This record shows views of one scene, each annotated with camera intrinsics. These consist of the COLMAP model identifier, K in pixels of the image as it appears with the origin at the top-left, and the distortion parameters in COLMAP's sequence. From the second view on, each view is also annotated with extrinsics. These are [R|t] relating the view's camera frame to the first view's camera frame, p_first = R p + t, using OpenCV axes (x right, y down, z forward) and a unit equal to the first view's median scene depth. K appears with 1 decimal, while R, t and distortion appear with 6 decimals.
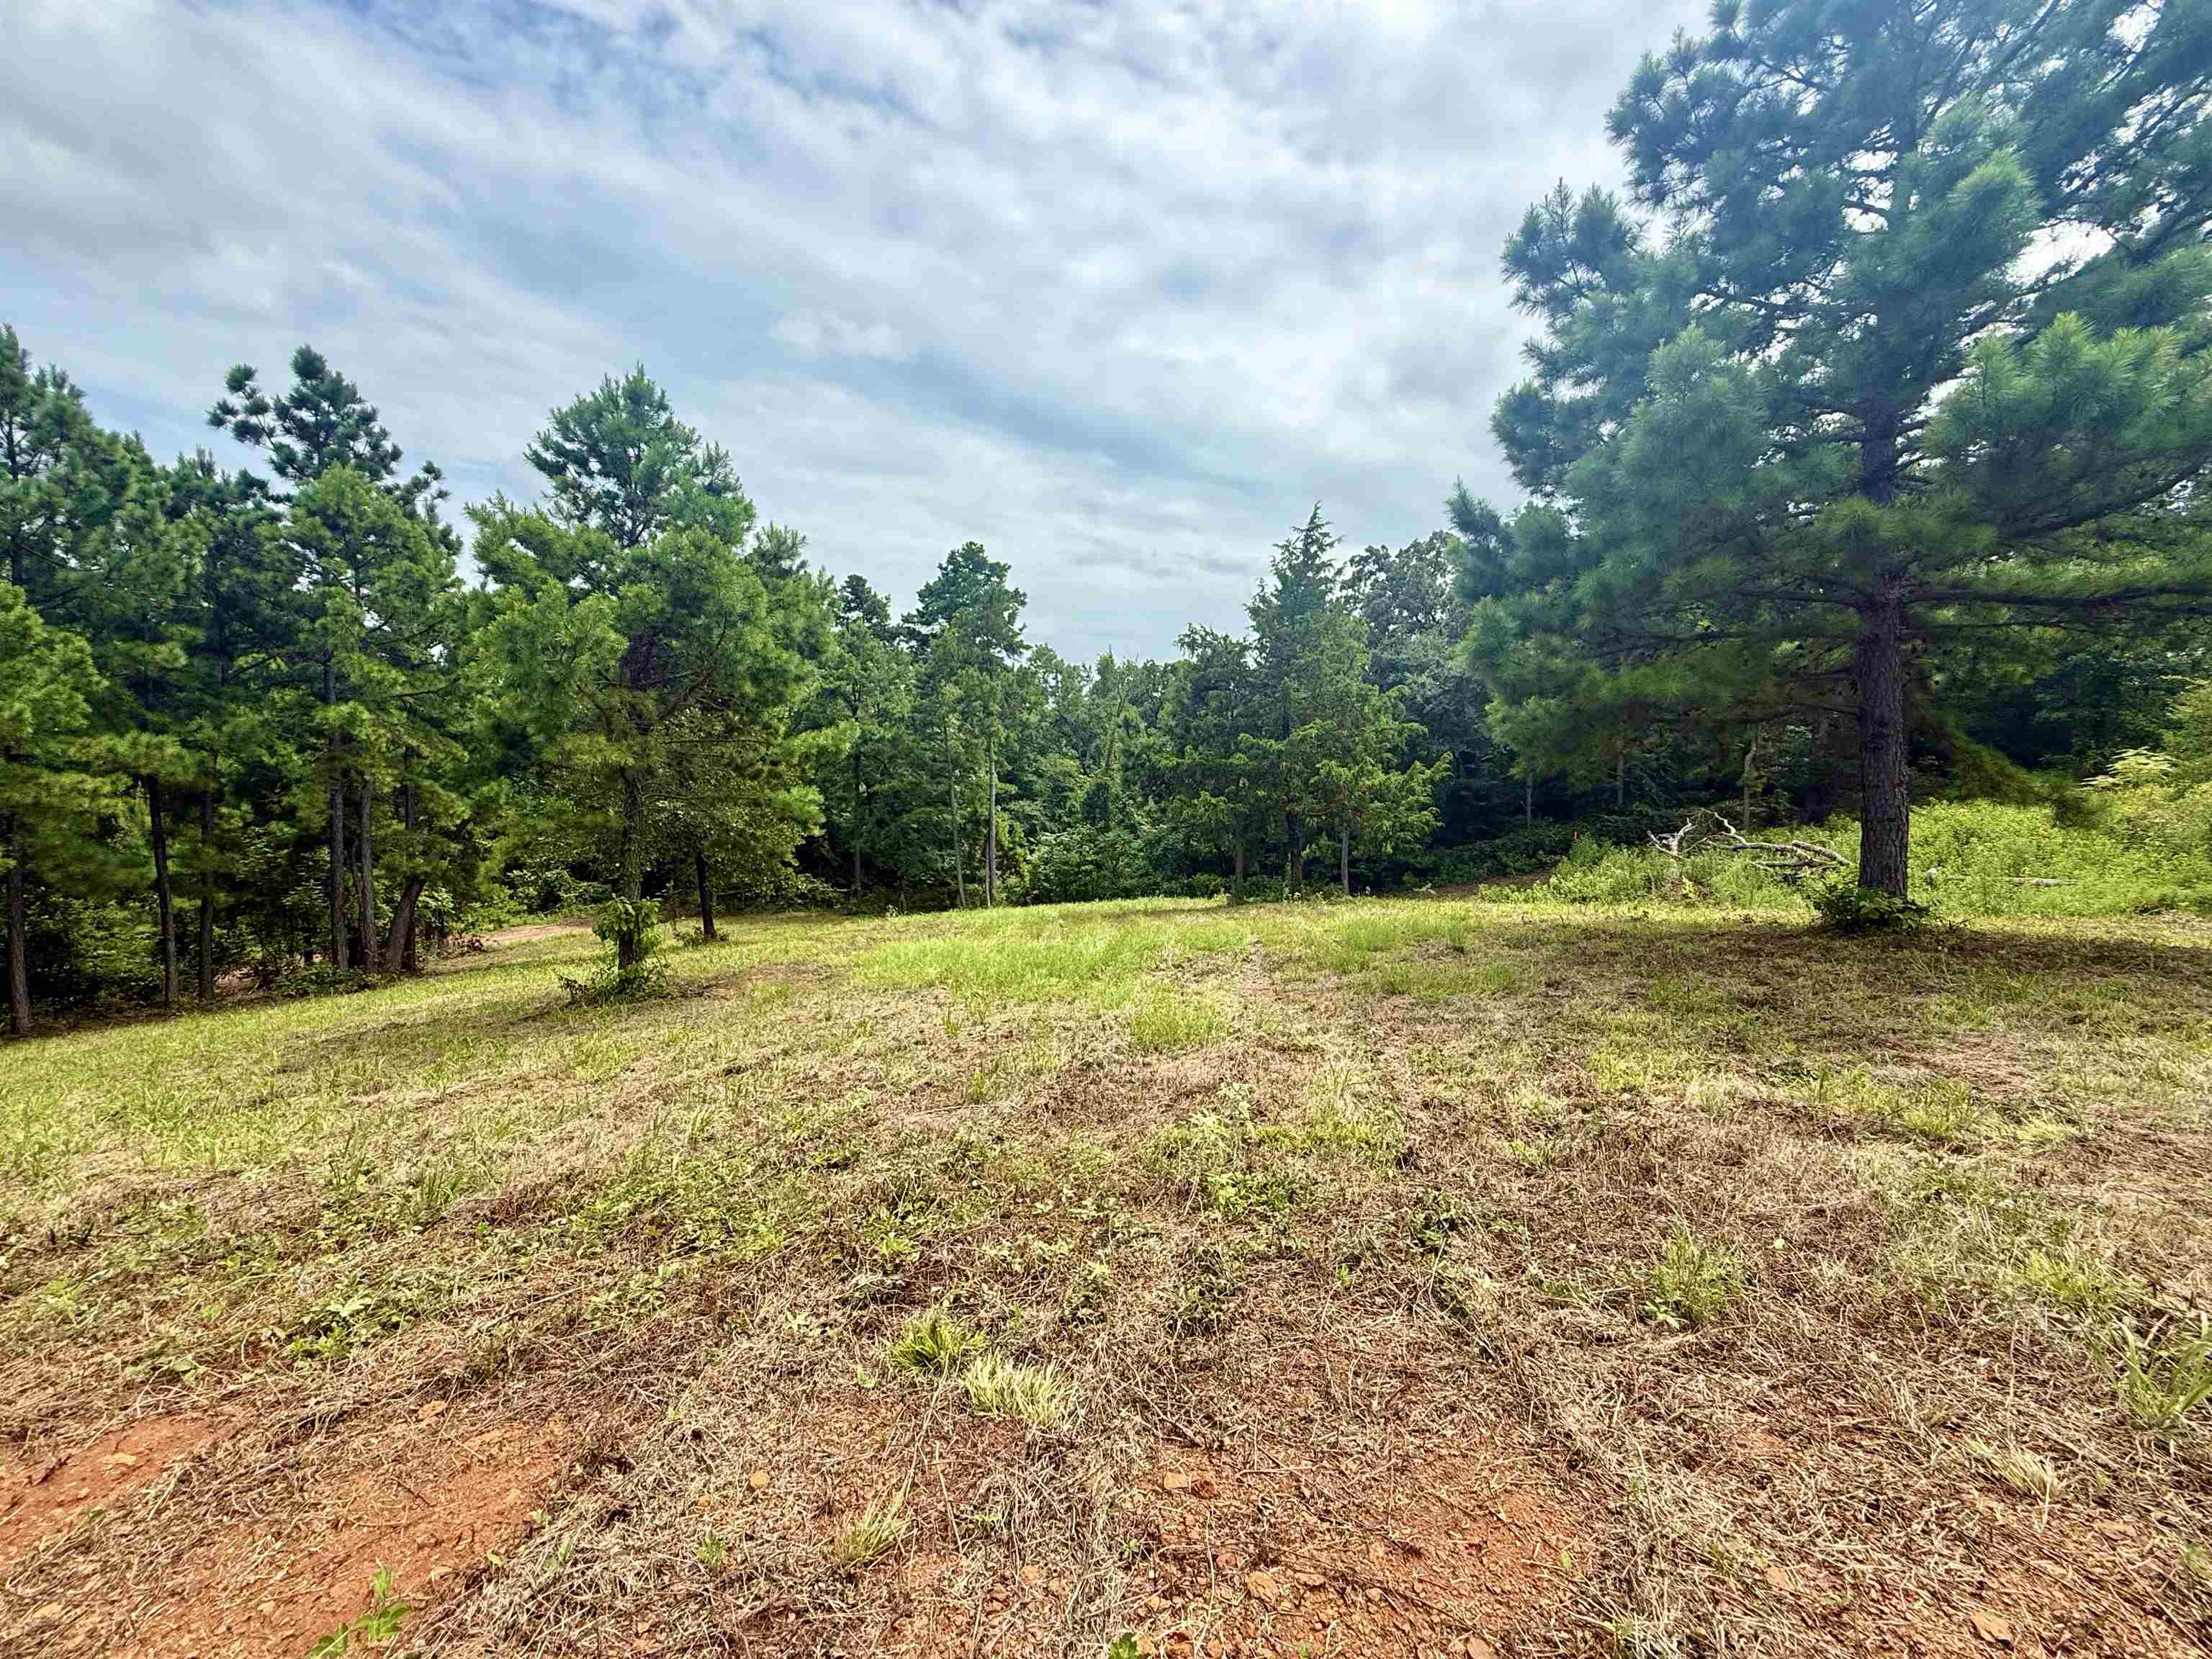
lens RADIAL K [[886.6, 0, 1089.1], [0, 886.6, 818.5], [0, 0, 1]] dist [0.004271, 0.000780]
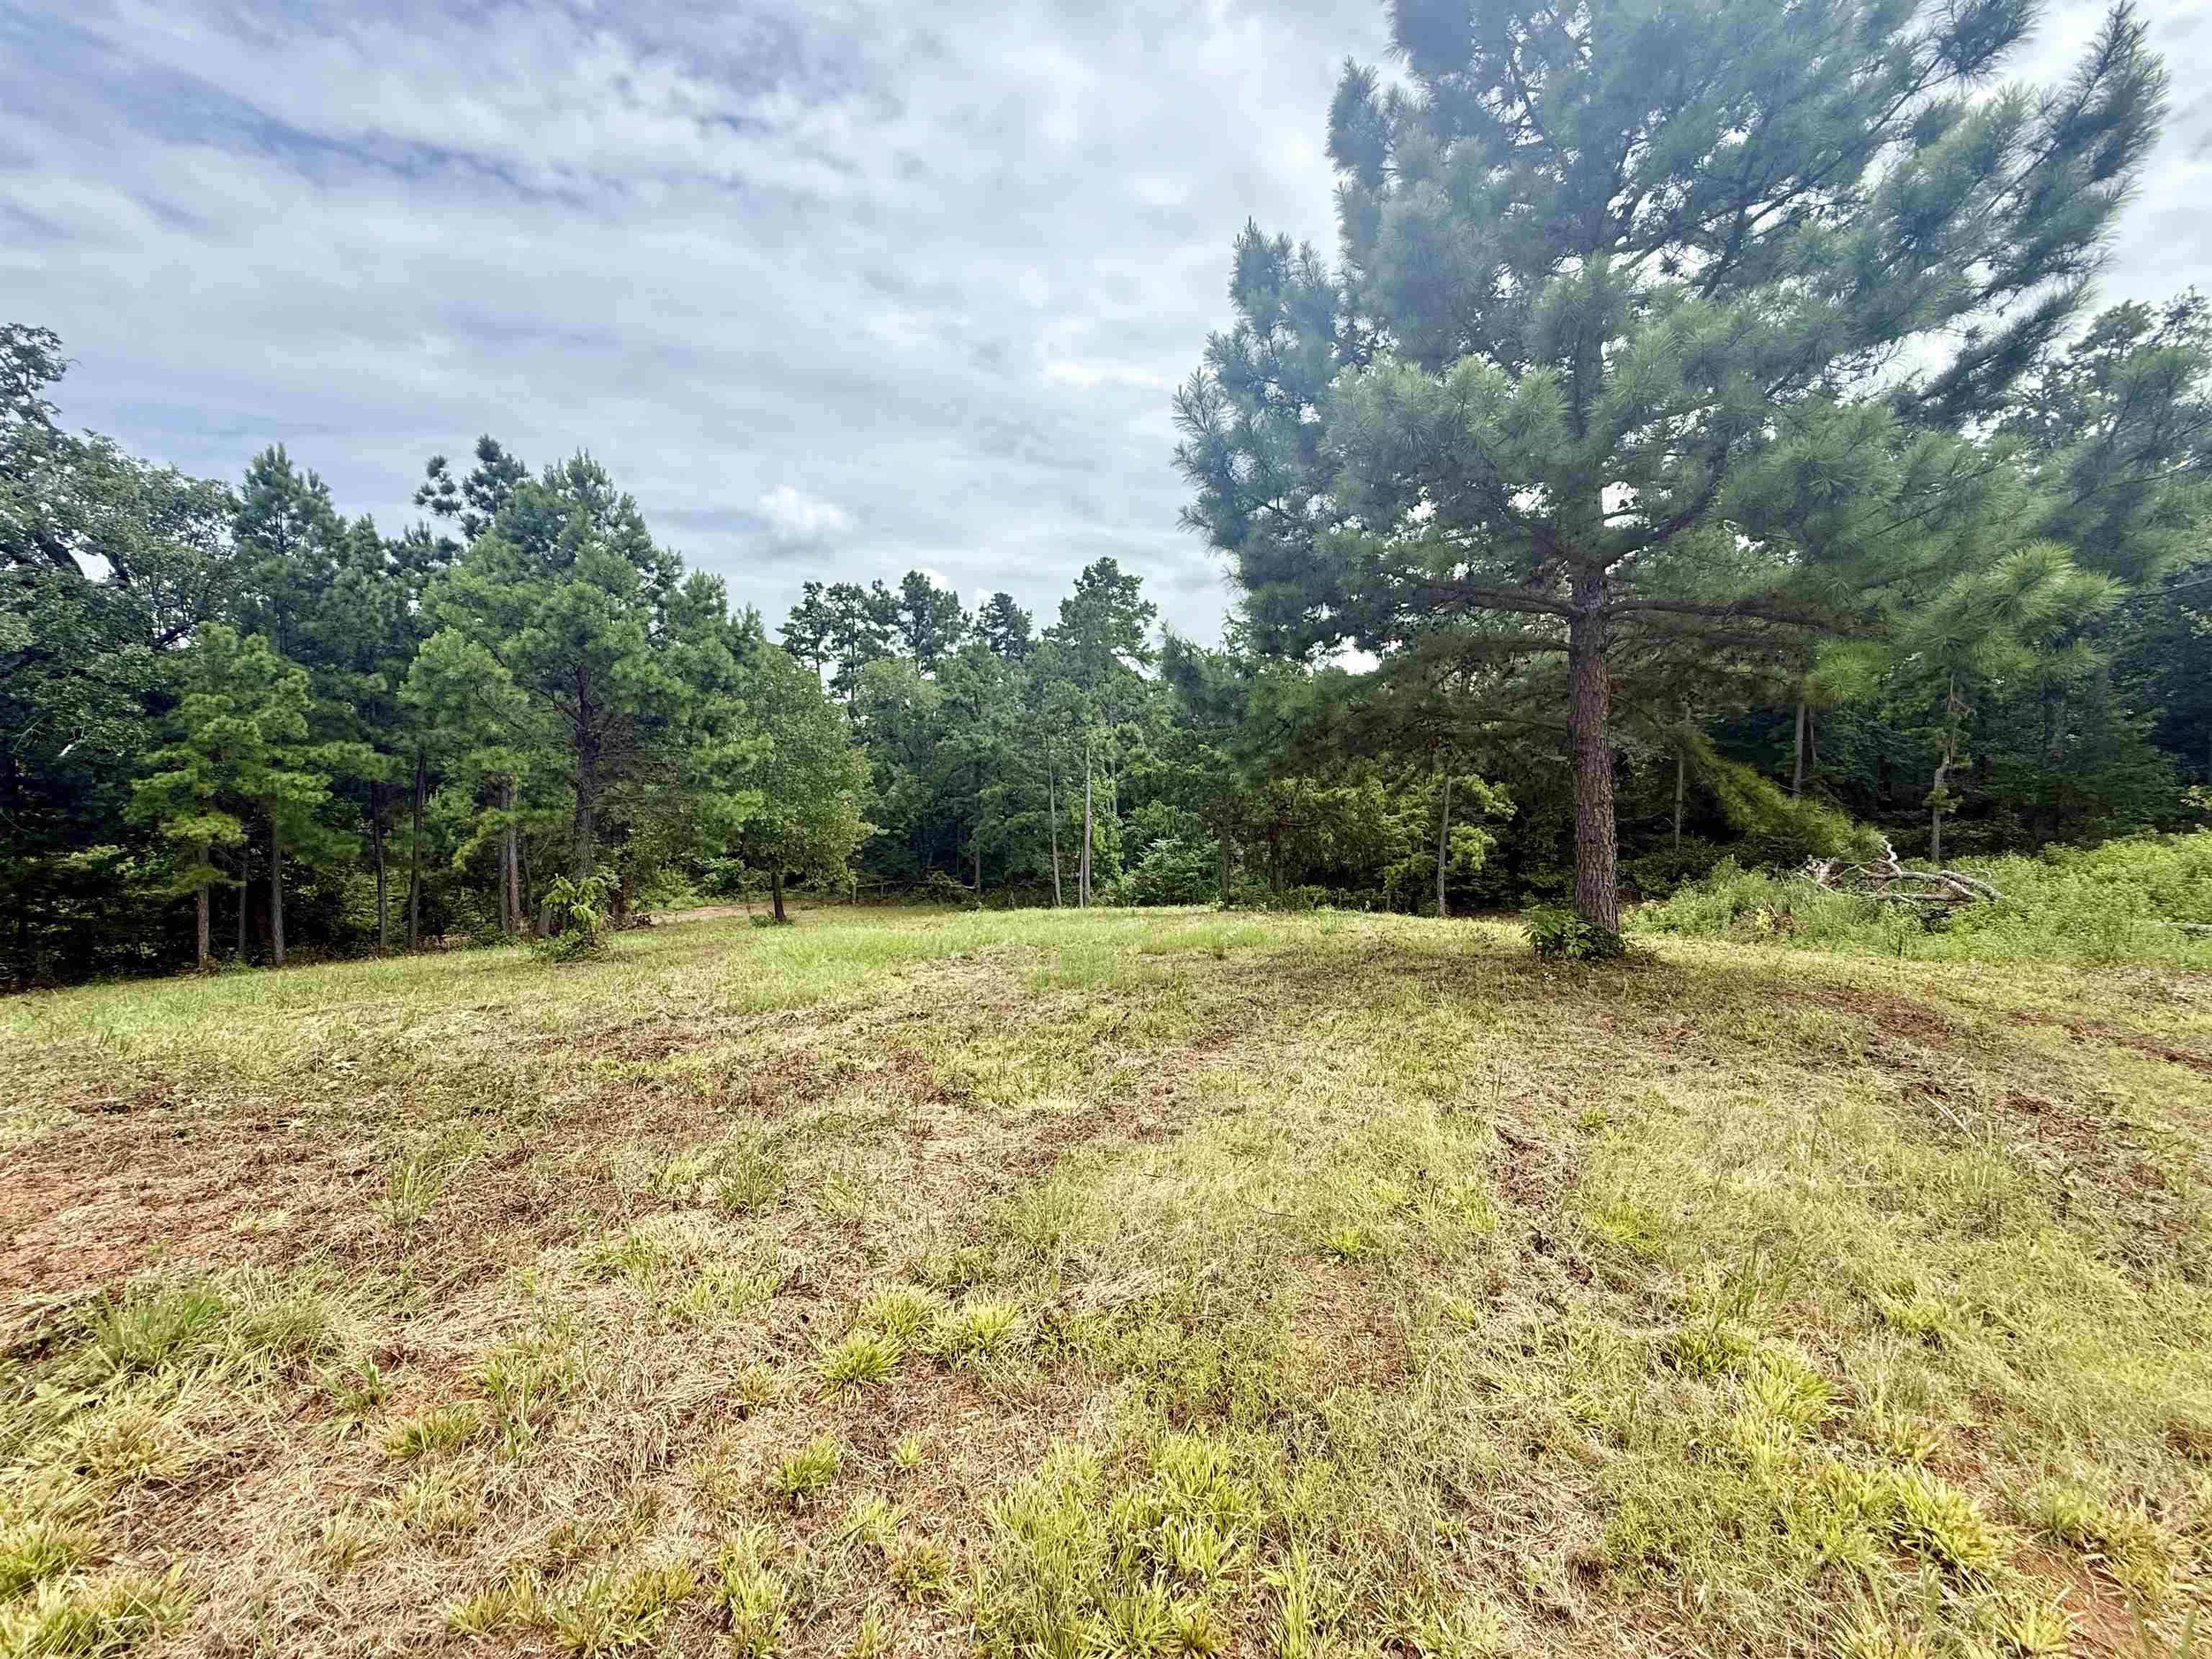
lens RADIAL K [[886.6, 0, 1117.3], [0, 886.6, 820.2], [0, 0, 1]] dist [0.004271, 0.000780]
pose [[0.970925, 0.022276, -0.238347, 0.210796], [-0.023454, 0.999723, -0.002107, -0.002517], [0.238234, 0.007636, 0.971178, -0.005429]]
